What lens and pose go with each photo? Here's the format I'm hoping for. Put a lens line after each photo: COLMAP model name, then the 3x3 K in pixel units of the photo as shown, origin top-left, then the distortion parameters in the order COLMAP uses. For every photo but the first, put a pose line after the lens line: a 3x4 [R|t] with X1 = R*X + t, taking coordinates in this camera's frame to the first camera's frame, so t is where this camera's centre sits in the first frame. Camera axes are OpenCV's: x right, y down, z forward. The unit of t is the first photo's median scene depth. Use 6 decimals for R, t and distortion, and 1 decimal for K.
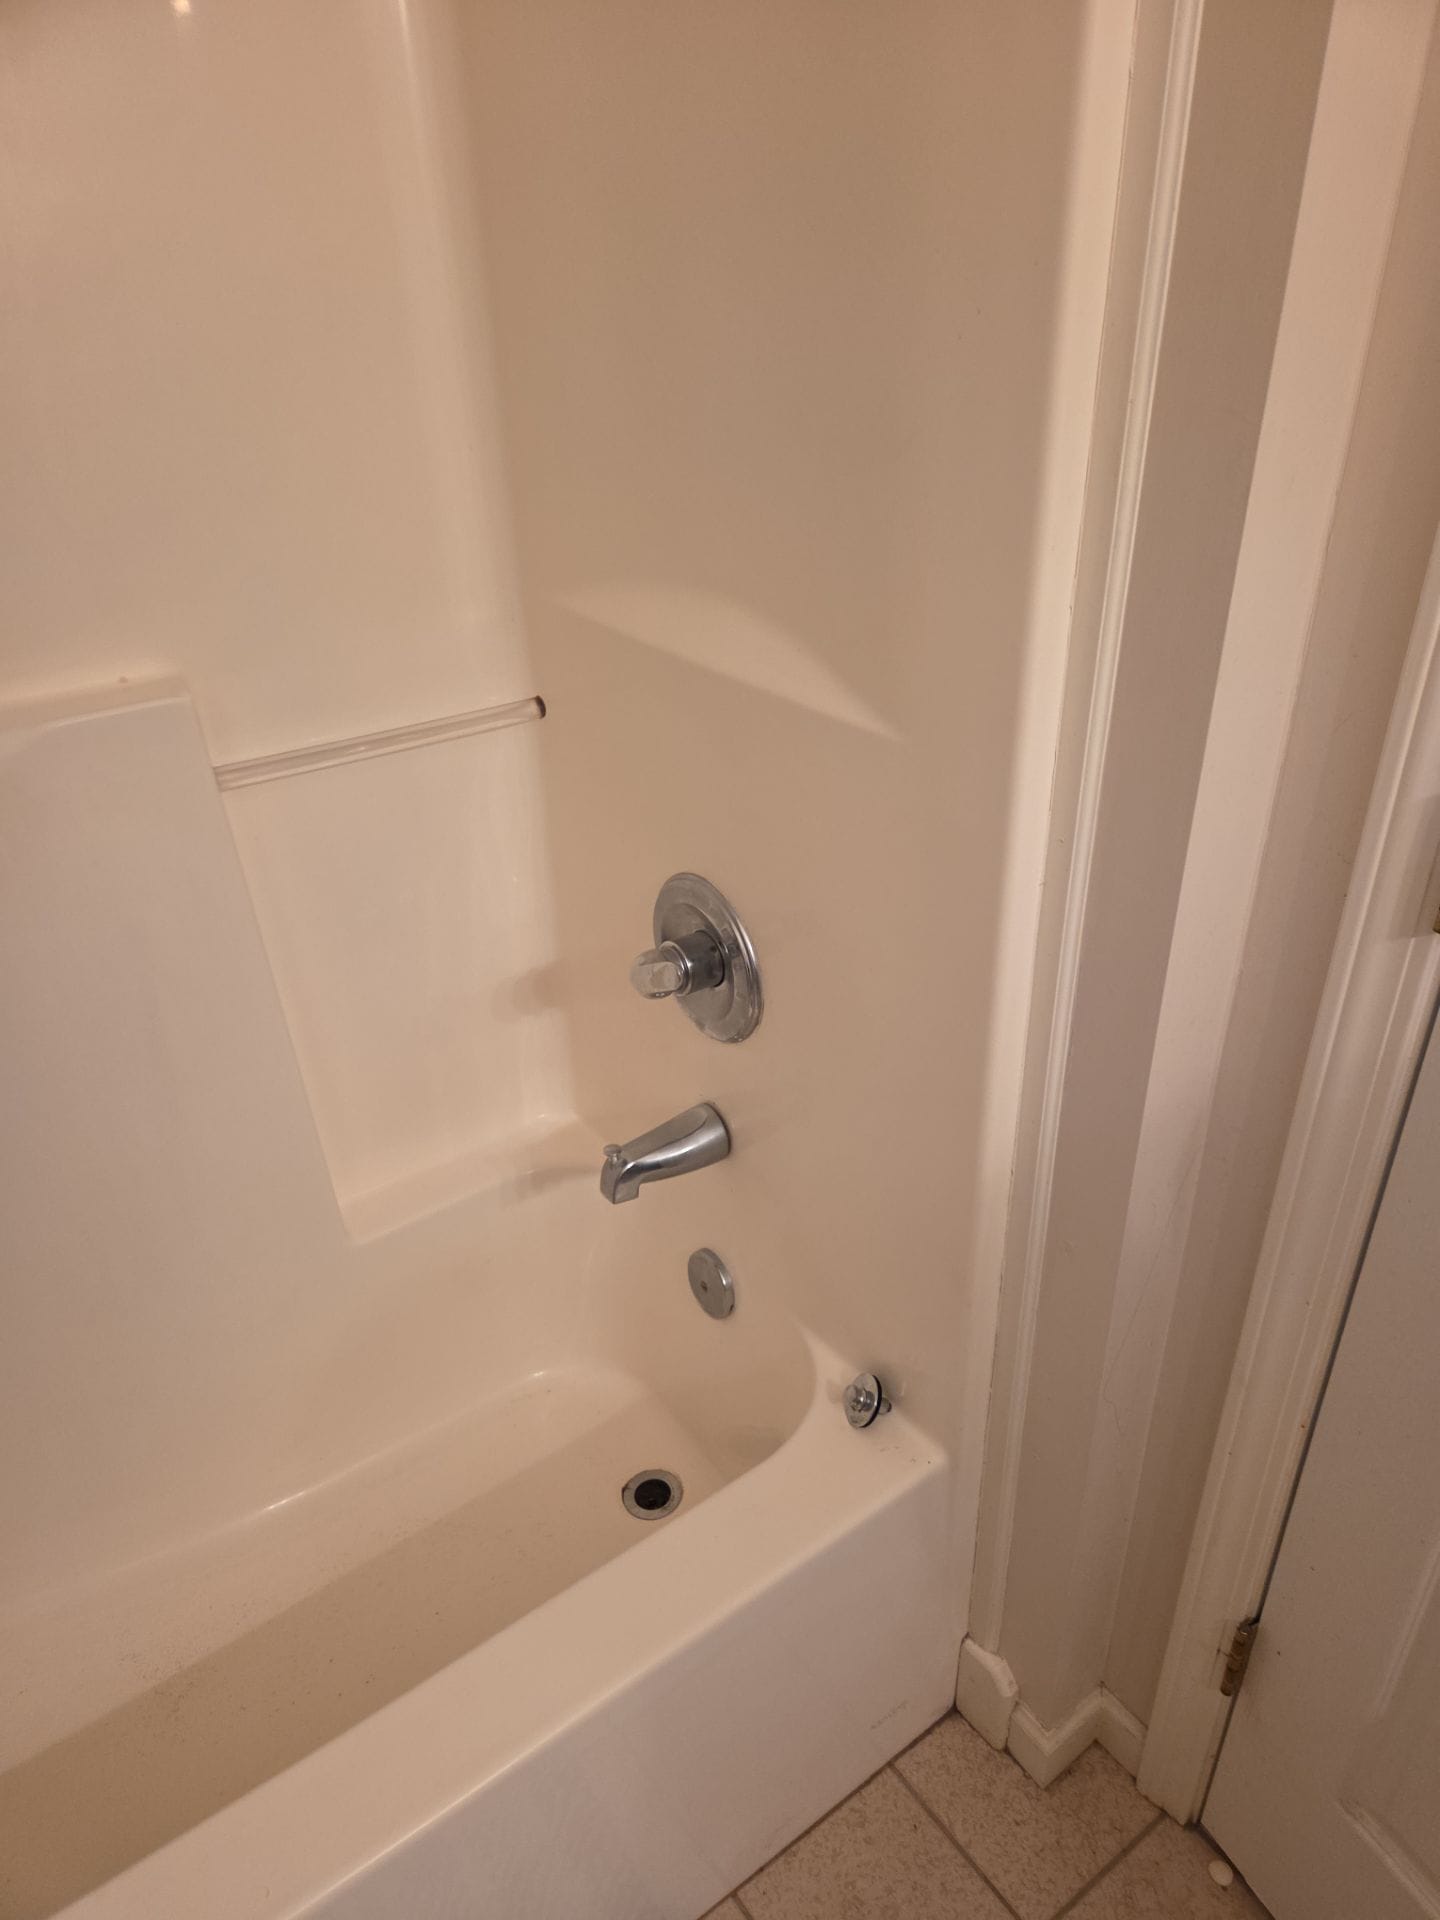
lens RADIAL K [[1347.2, 0, 734.5], [0, 1347.2, 968.4], [0, 0, 1]] dist [0.056670, -0.063895]
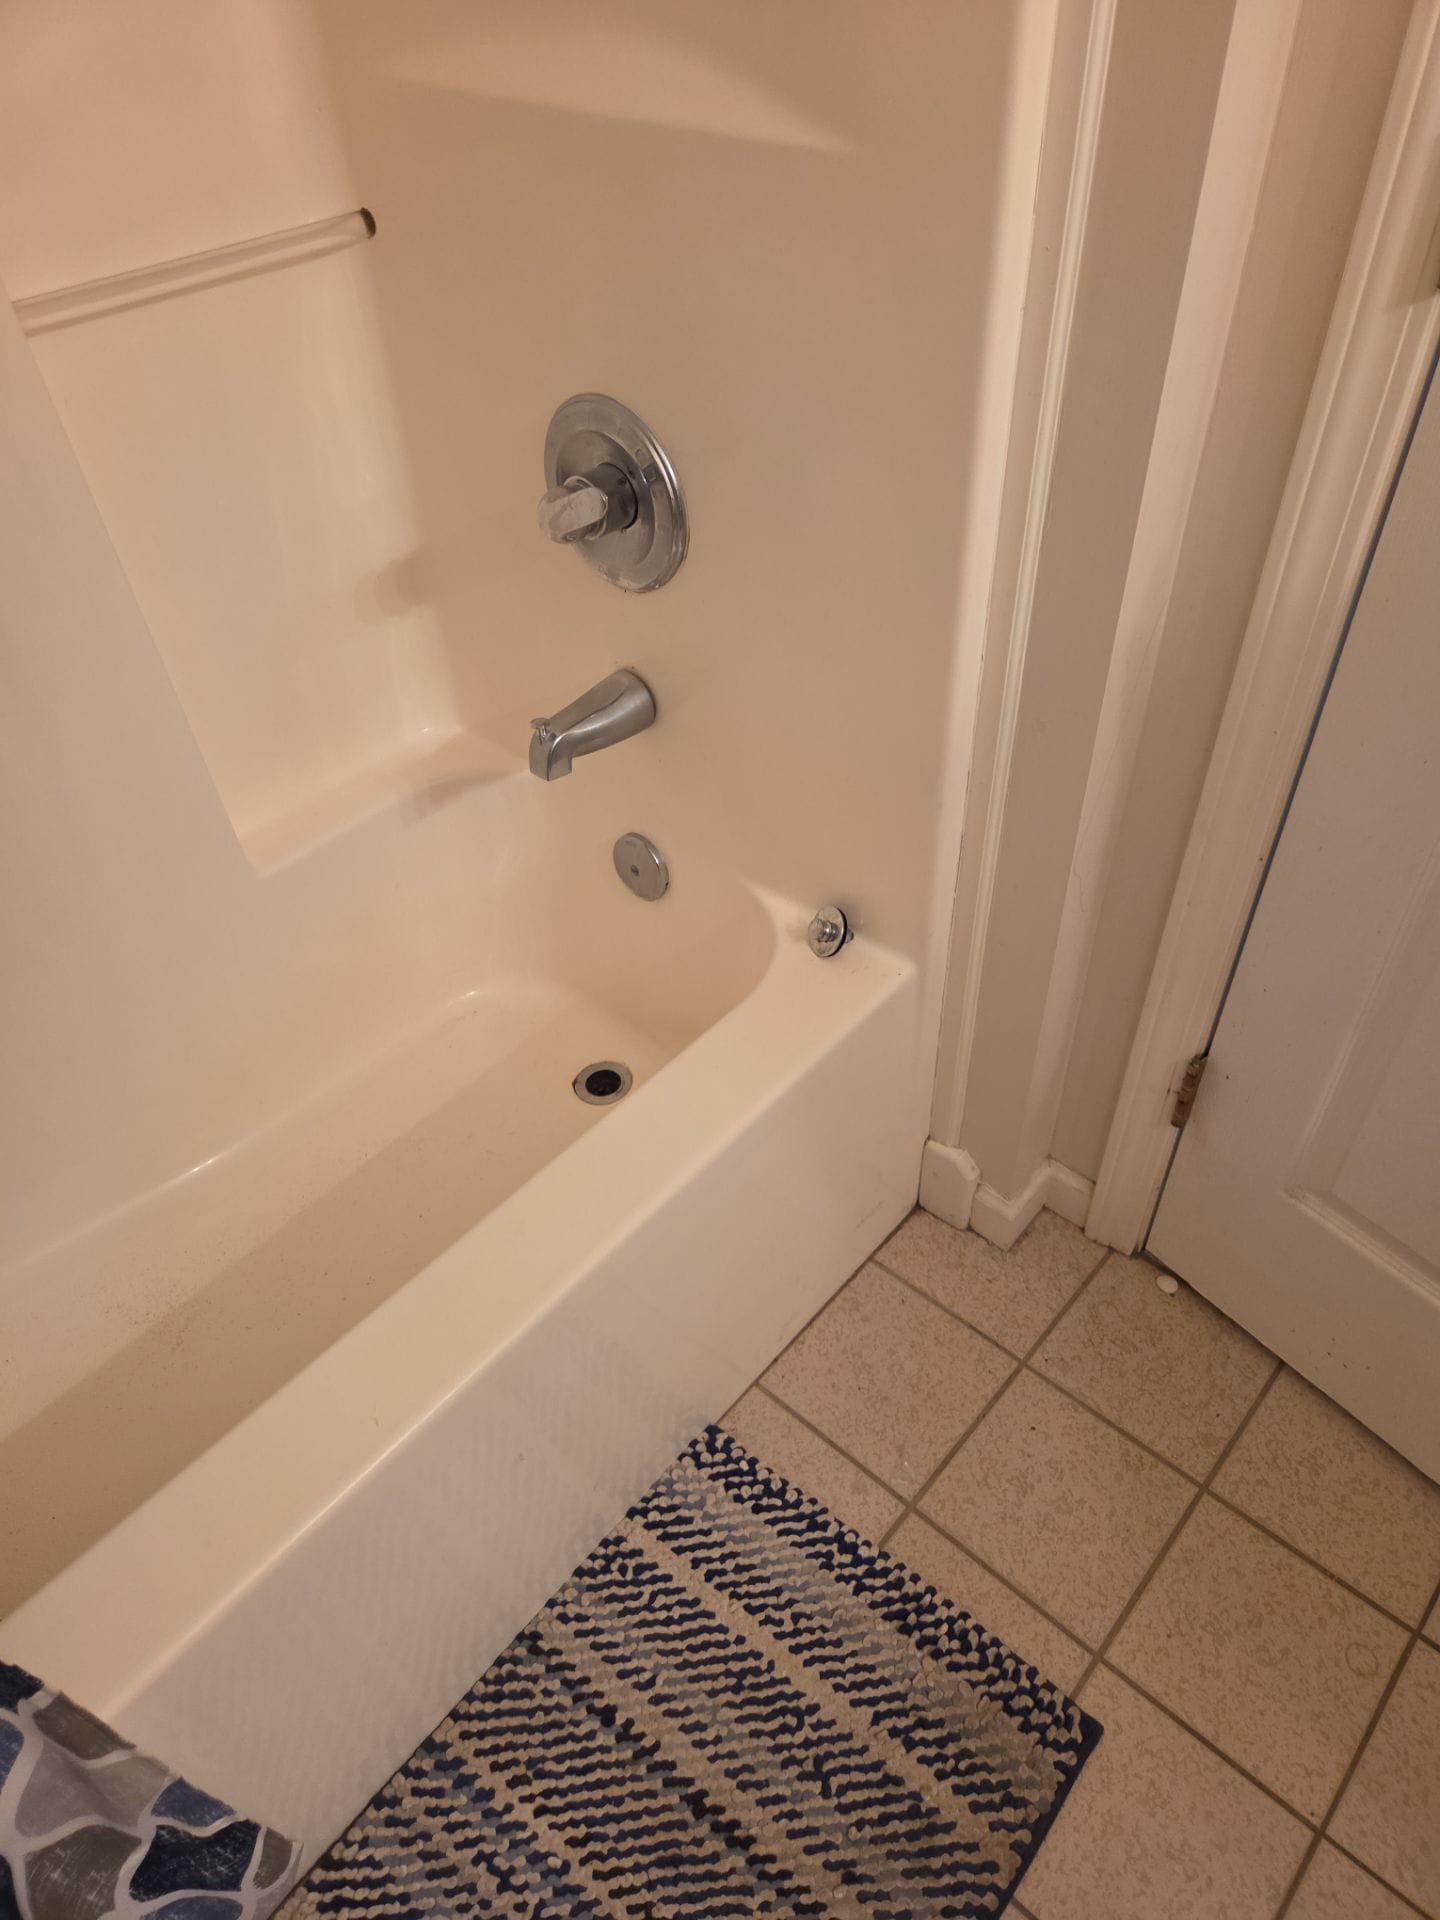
lens RADIAL K [[1347.2, 0, 755.3], [0, 1347.2, 967.3], [0, 0, 1]] dist [0.056670, -0.063895]
pose [[0.976244, -0.150978, 0.155412, -0.114734], [0.111588, 0.965162, 0.236666, 0.091055], [-0.185729, -0.213702, 0.959081, 0.021987]]
